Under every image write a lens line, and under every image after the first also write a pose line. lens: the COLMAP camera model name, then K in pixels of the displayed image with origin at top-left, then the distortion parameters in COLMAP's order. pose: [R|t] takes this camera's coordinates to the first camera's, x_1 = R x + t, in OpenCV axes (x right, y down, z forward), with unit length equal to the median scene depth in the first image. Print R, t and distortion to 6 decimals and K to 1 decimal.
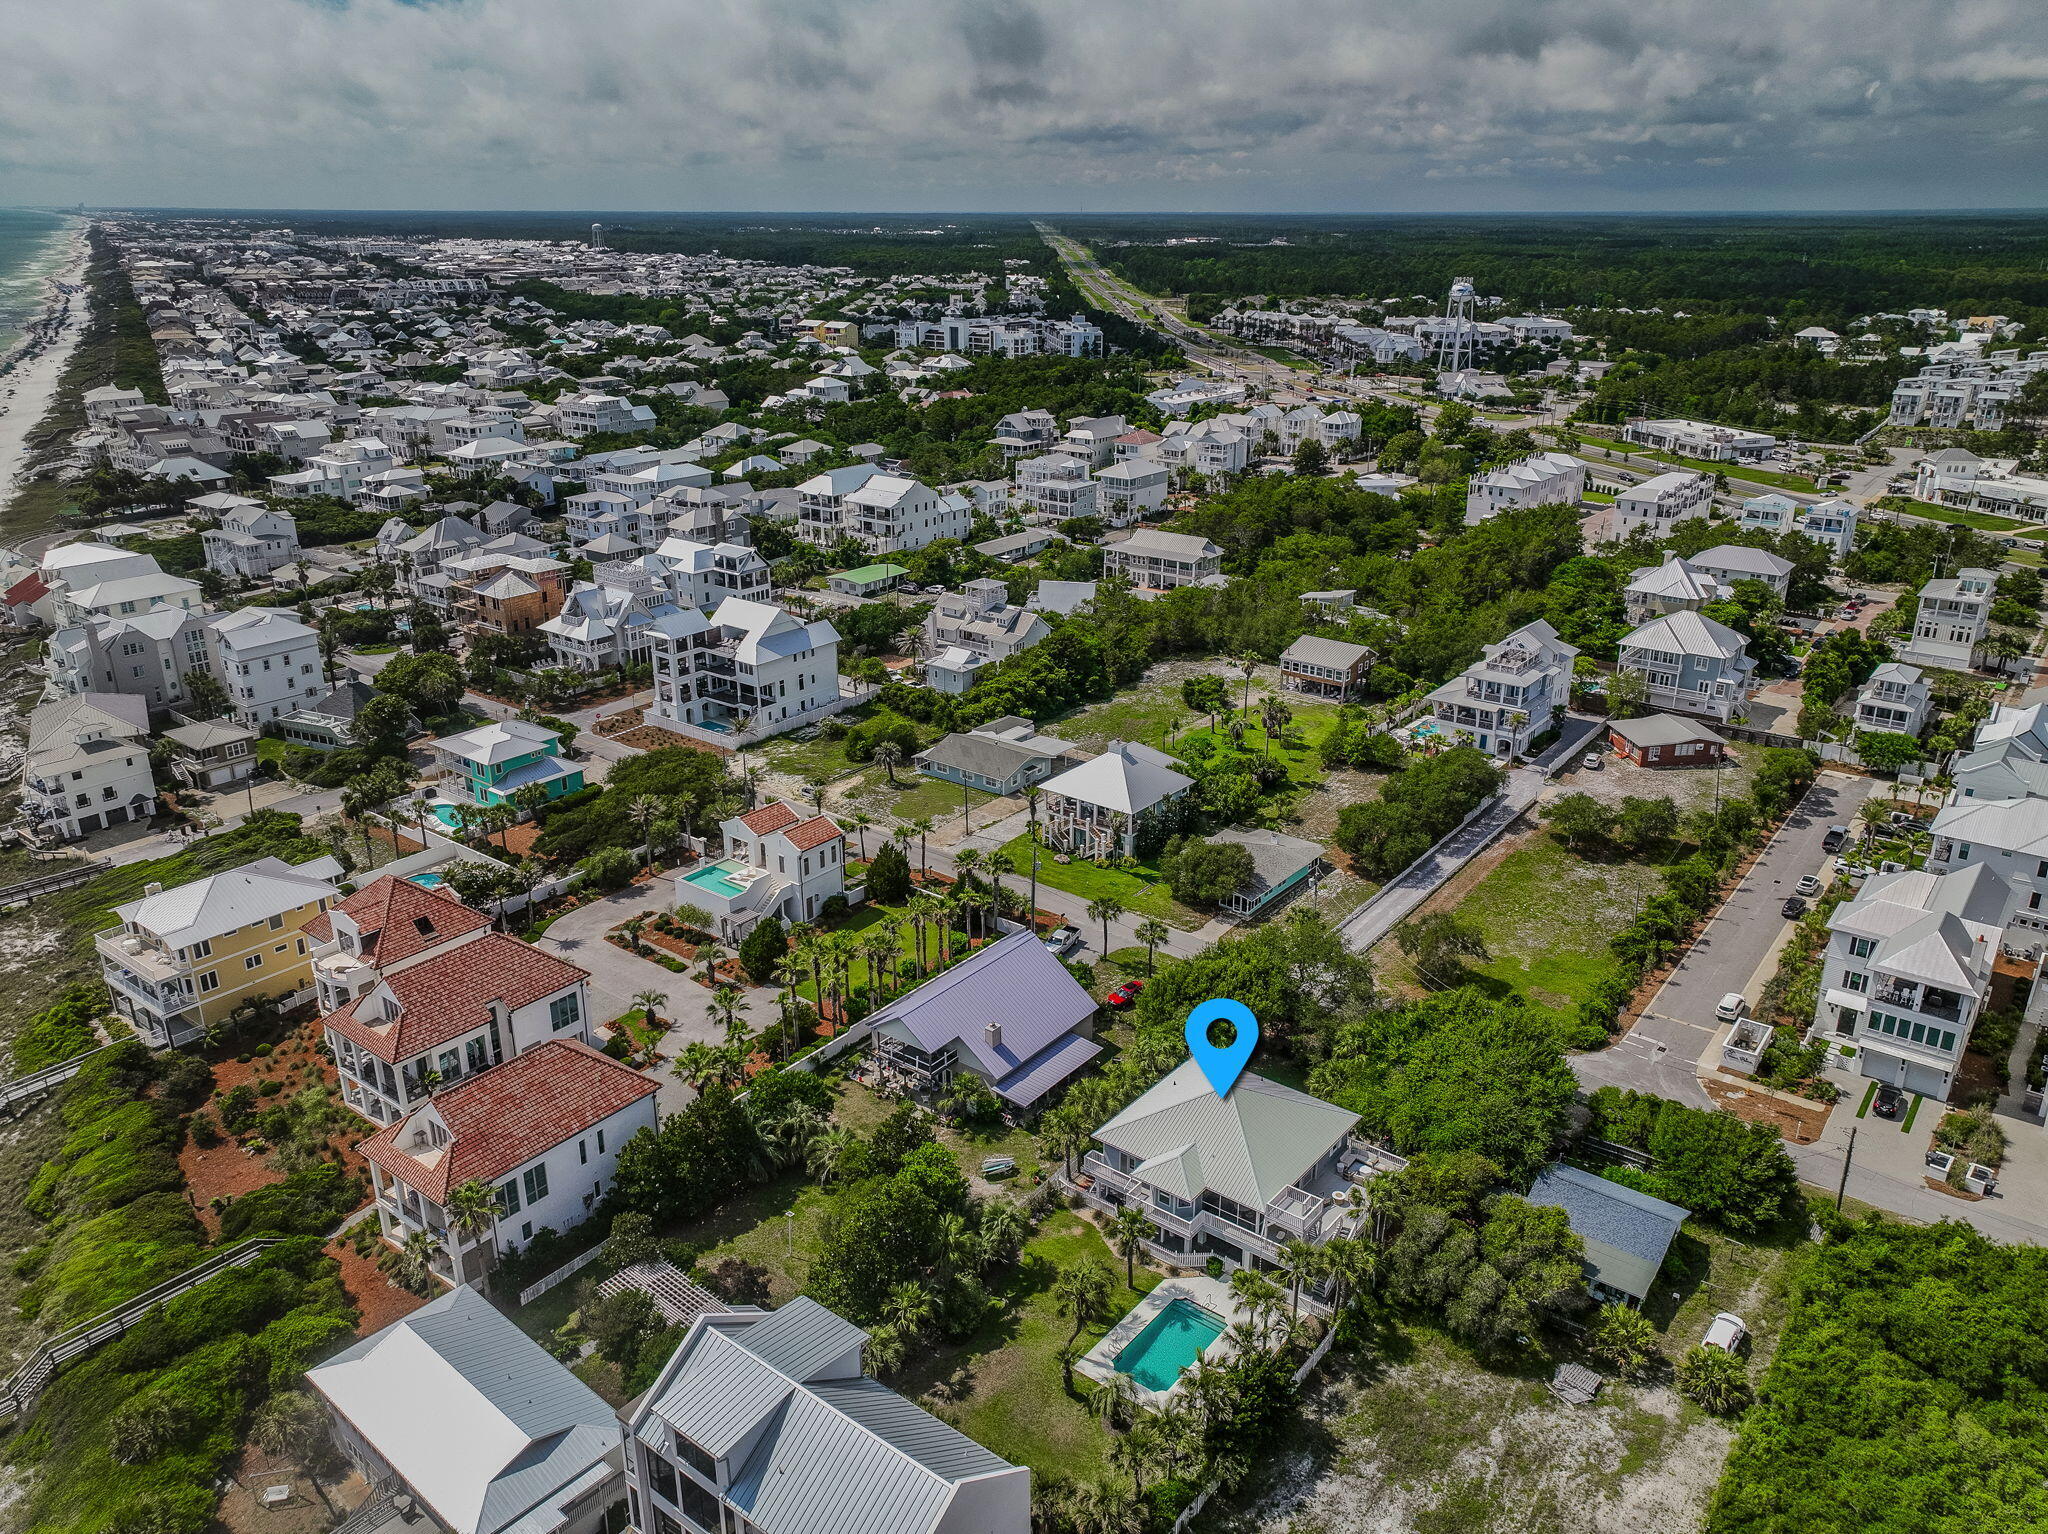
lens RADIAL K [[1492.1, 0, 1027.7], [0, 1492.1, 765.9], [0, 0, 1]] dist [0.002059, 0.011541]
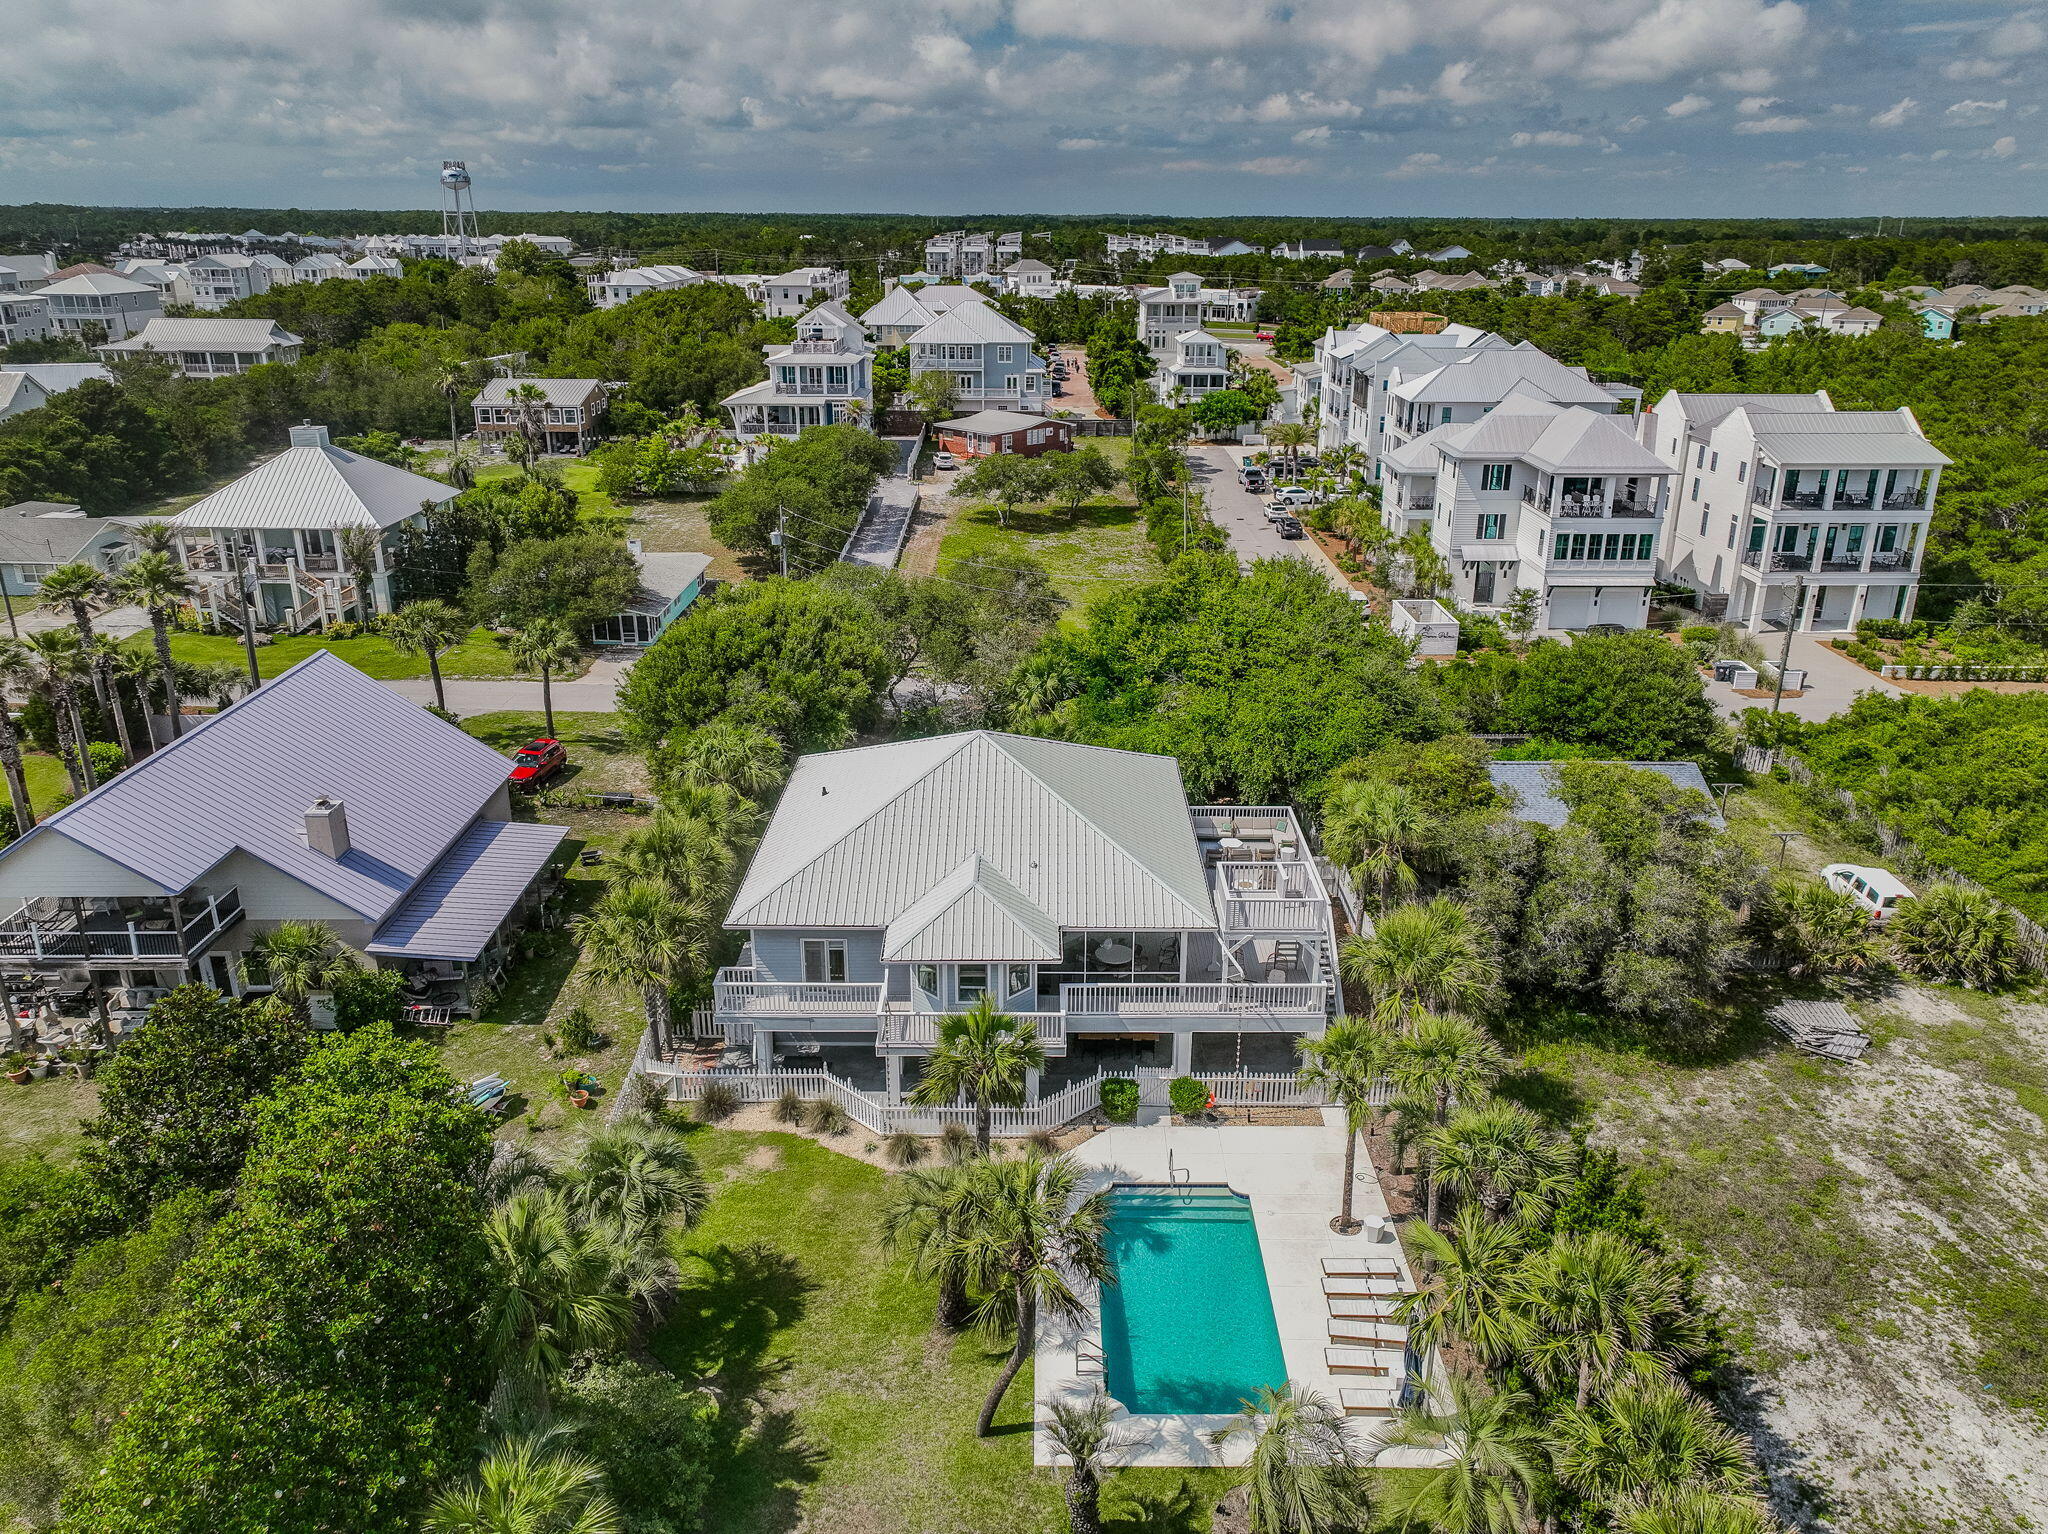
lens RADIAL K [[1492.1, 0, 1048.3], [0, 1492.1, 765.5], [0, 0, 1]] dist [0.002059, 0.011541]
pose [[0.785585, -0.208954, 0.582404, -0.071240], [0.214316, 0.974878, 0.060681, 0.126515], [-0.580452, 0.077148, 0.810631, 0.391923]]
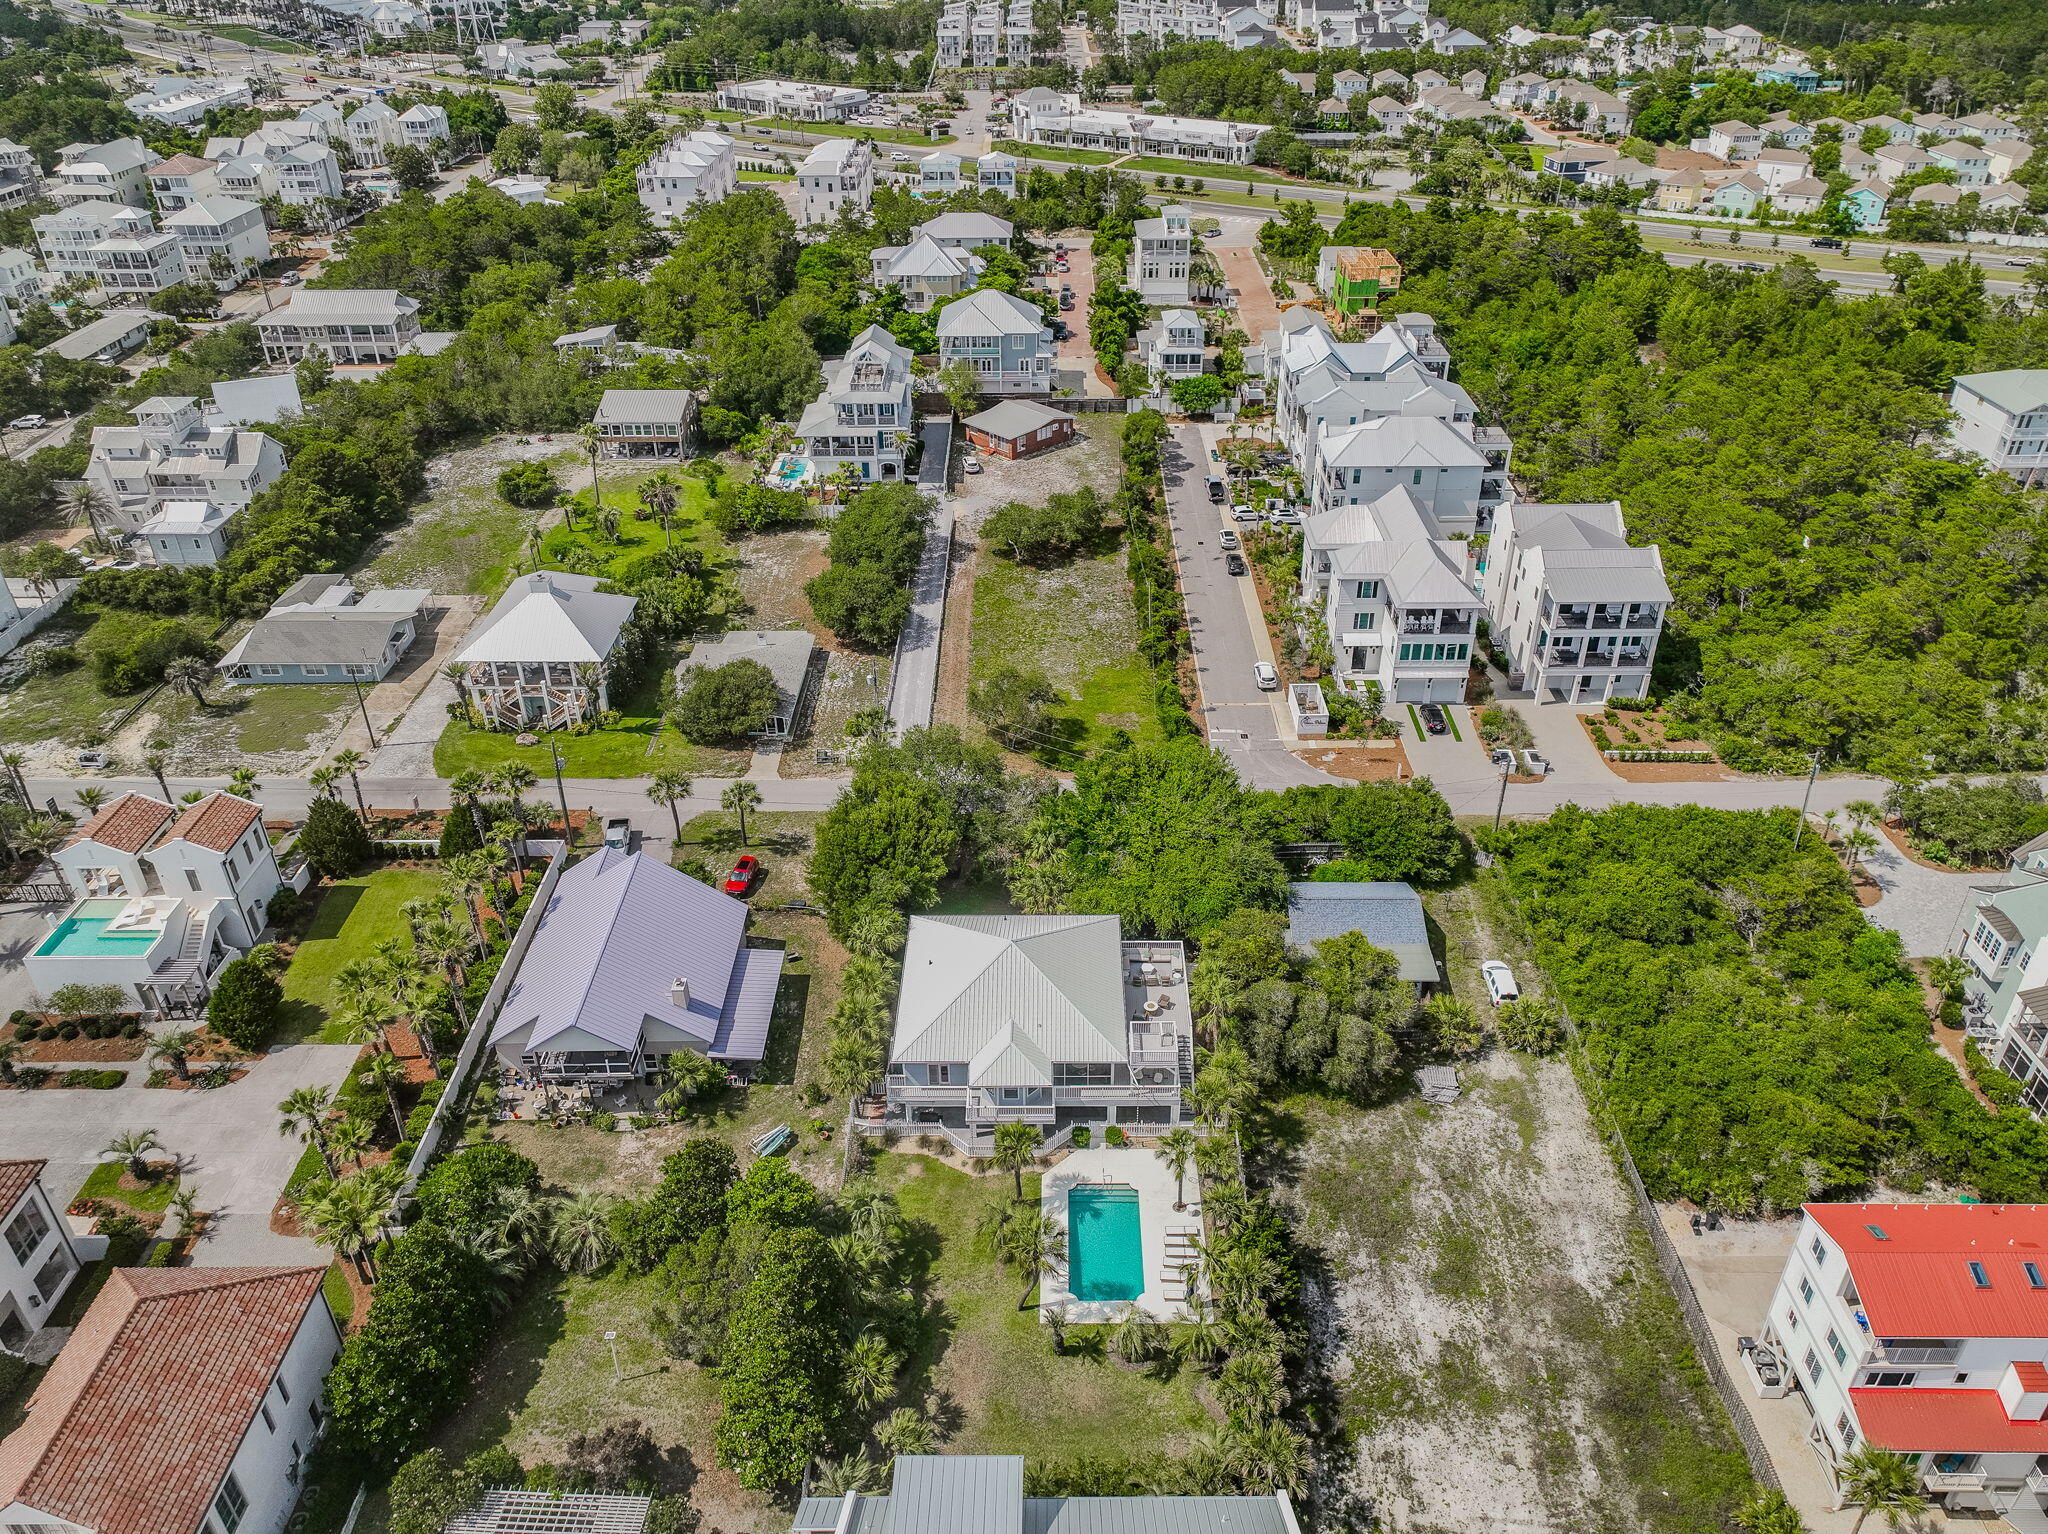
lens RADIAL K [[1492.1, 0, 1055.1], [0, 1492.1, 775.5], [0, 0, 1]] dist [0.002059, 0.011541]
pose [[0.787936, -0.331659, 0.518806, -0.167371], [0.220620, 0.938670, 0.265001, -0.065695], [-0.574878, -0.094345, 0.812782, 0.178179]]
